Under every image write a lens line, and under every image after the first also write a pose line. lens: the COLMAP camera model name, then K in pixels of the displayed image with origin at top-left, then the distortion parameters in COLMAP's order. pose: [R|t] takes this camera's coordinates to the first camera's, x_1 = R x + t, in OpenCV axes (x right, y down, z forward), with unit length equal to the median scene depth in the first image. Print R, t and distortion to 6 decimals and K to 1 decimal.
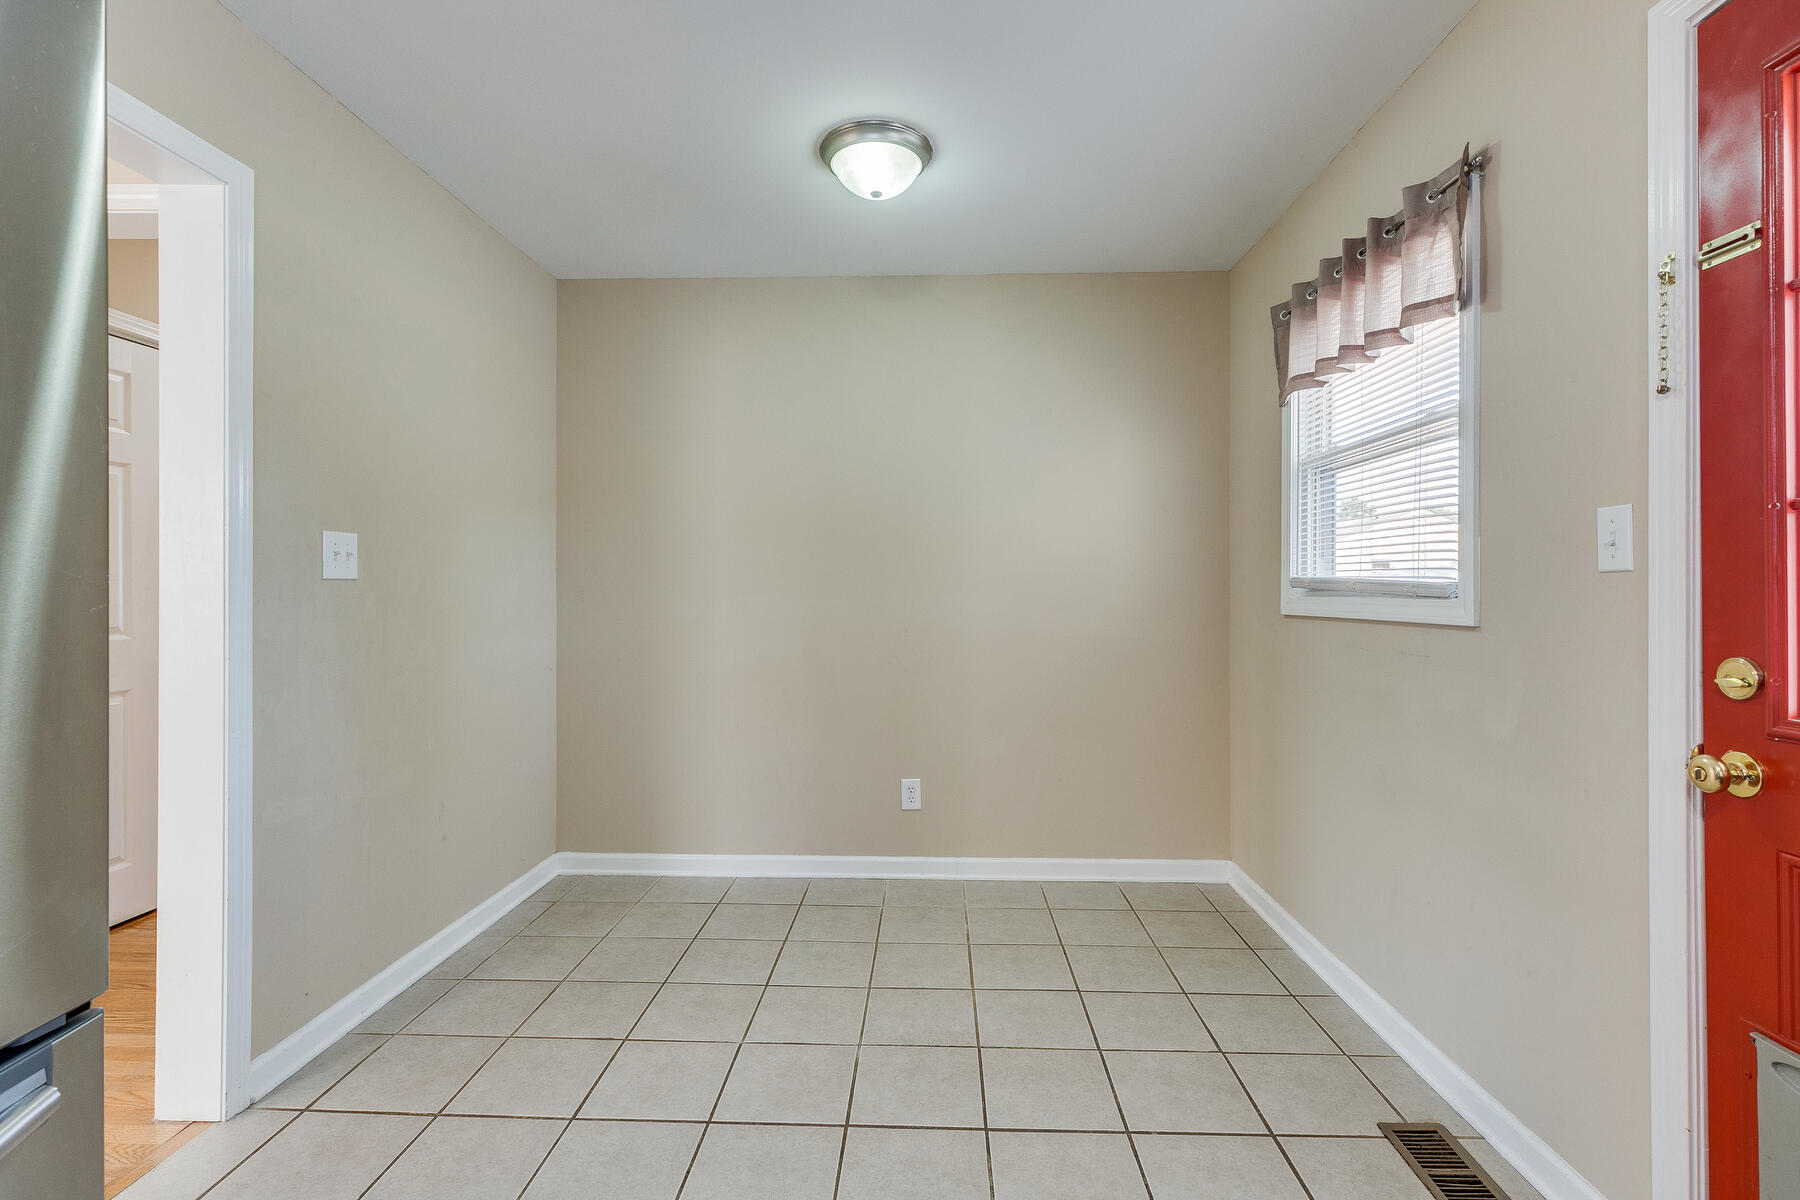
lens RADIAL K [[804.5, 0, 904.7], [0, 804.5, 590.7], [0, 0, 1]] dist [-0.001386, -0.000376]
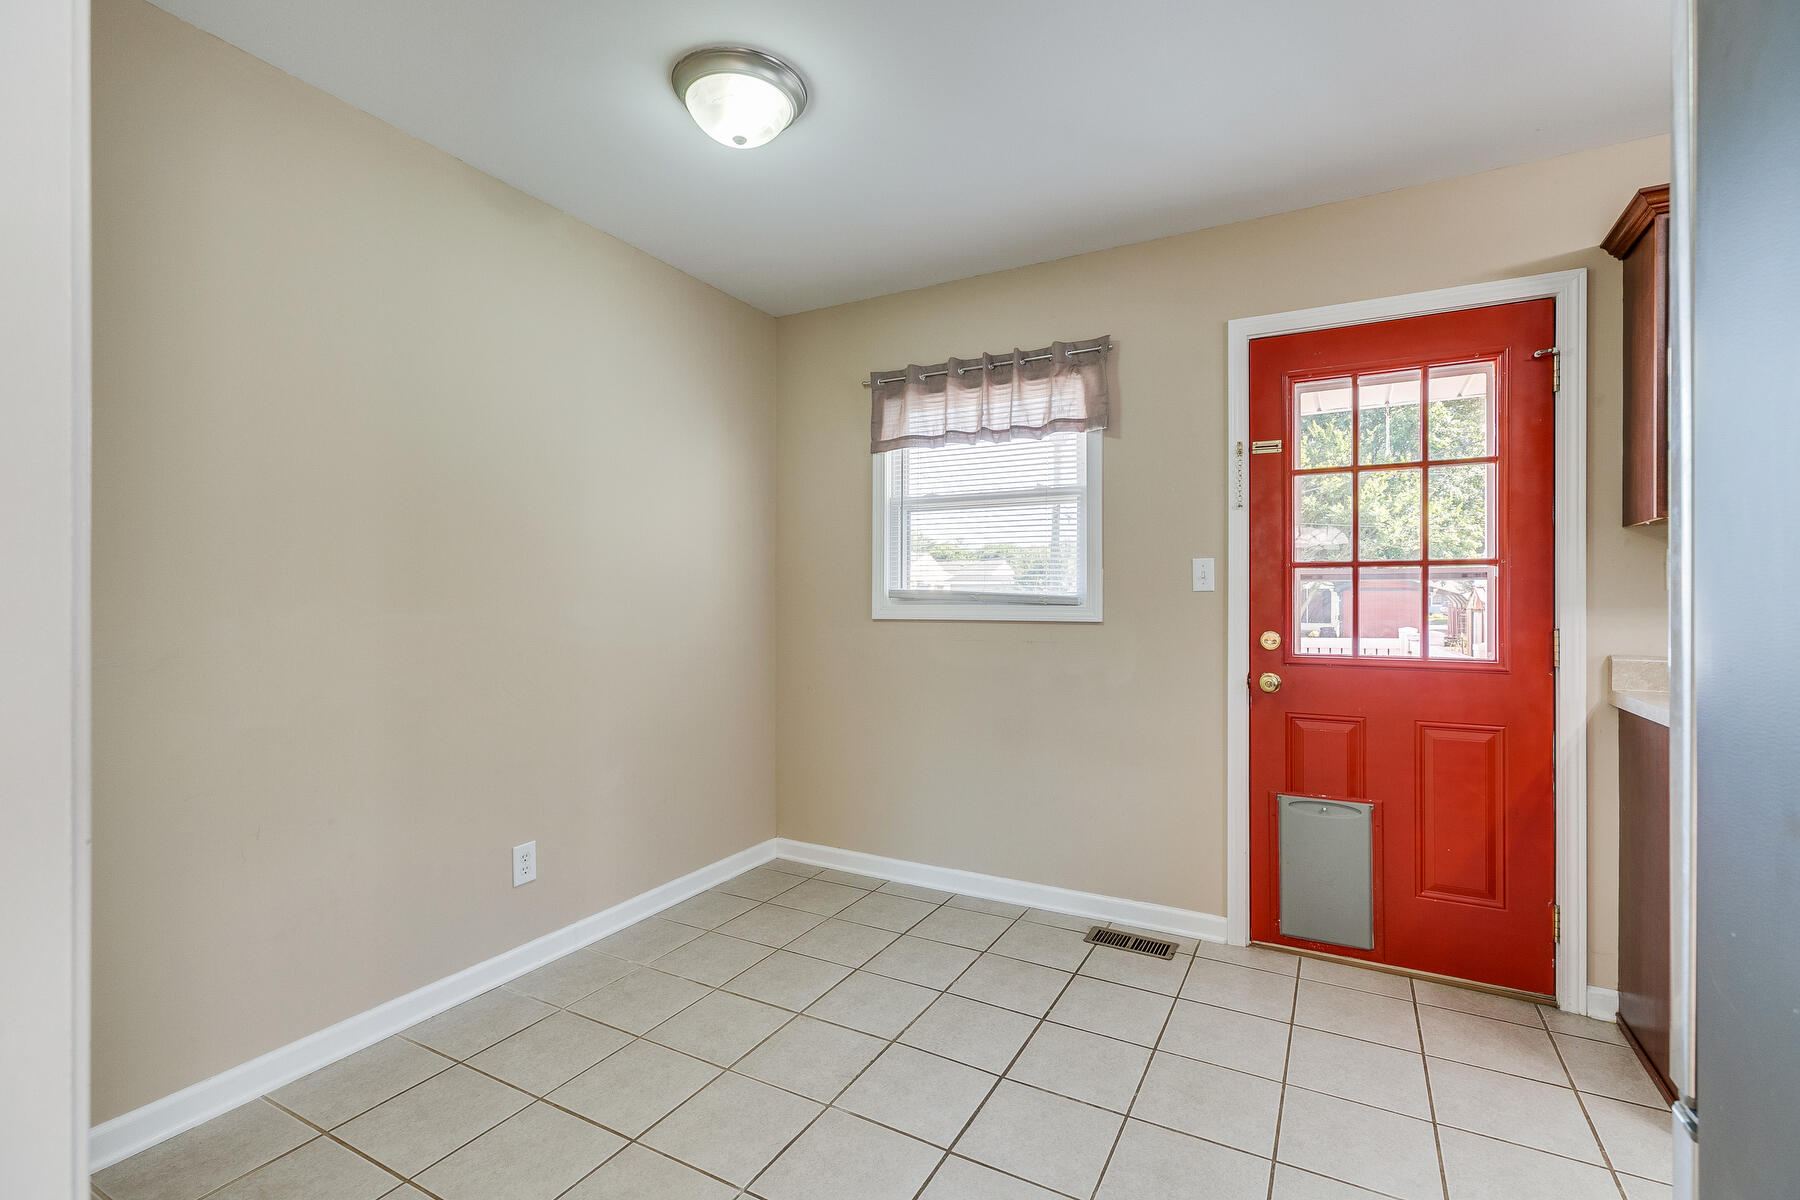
lens RADIAL K [[805.9, 0, 900.1], [0, 805.9, 597.0], [0, 0, 1]] dist [0.001383, 0.000375]
pose [[0.449671, 0.000303, 0.893194, -0.846763], [-0.001313, 0.999999, 0.000322, -0.006587], [-0.893193, -0.001317, 0.449671, 0.532805]]
